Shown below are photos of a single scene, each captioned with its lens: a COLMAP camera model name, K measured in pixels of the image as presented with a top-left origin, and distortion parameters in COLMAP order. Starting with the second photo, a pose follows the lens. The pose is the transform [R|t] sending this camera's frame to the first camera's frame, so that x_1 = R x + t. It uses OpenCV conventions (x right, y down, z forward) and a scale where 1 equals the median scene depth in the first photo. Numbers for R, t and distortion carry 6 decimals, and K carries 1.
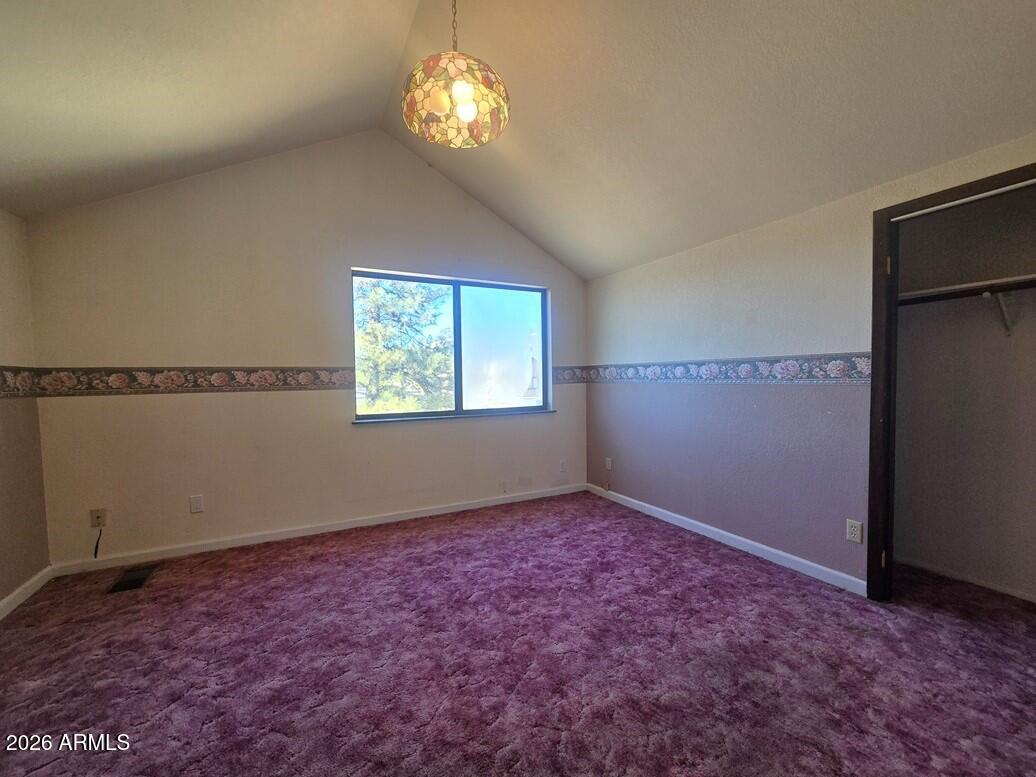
lens RADIAL K [[424.0, 0, 513.9], [0, 424.0, 383.3], [0, 0, 1]] dist [-0.005596, 0.000733]
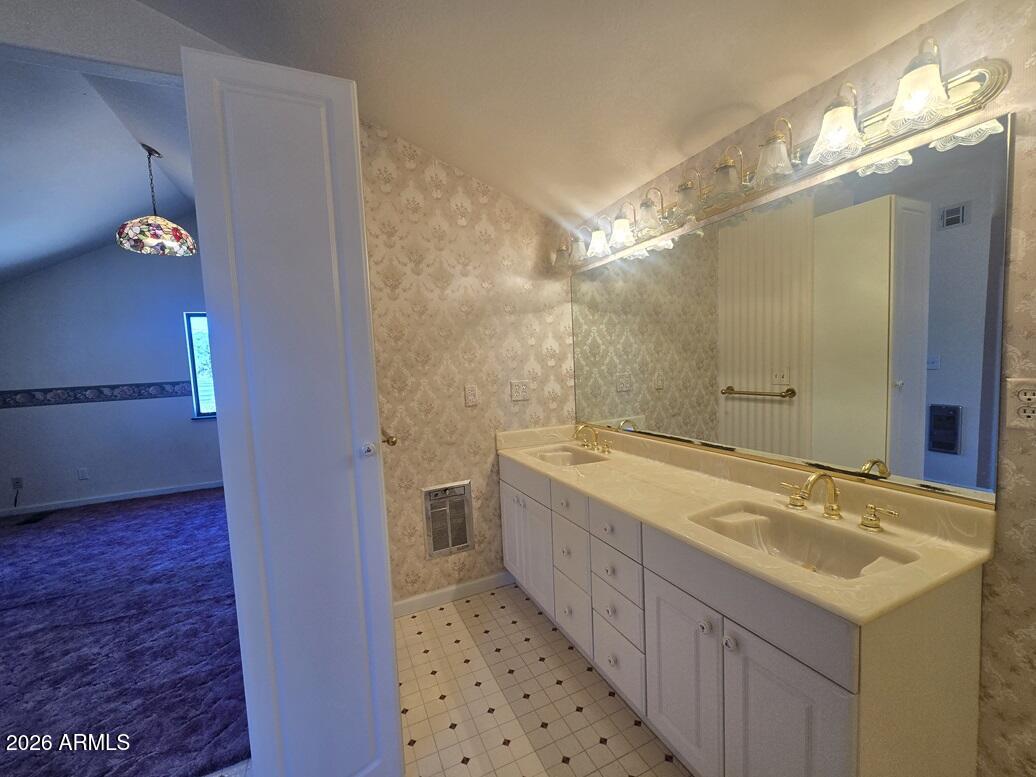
lens RADIAL K [[424.0, 0, 522.2], [0, 424.0, 392.1], [0, 0, 1]] dist [-0.005596, 0.000733]
pose [[0.998329, -0.029903, -0.049452, 1.224970], [0.033290, 0.997051, 0.069149, -0.091887], [0.047238, -0.070680, 0.996380, -0.581369]]
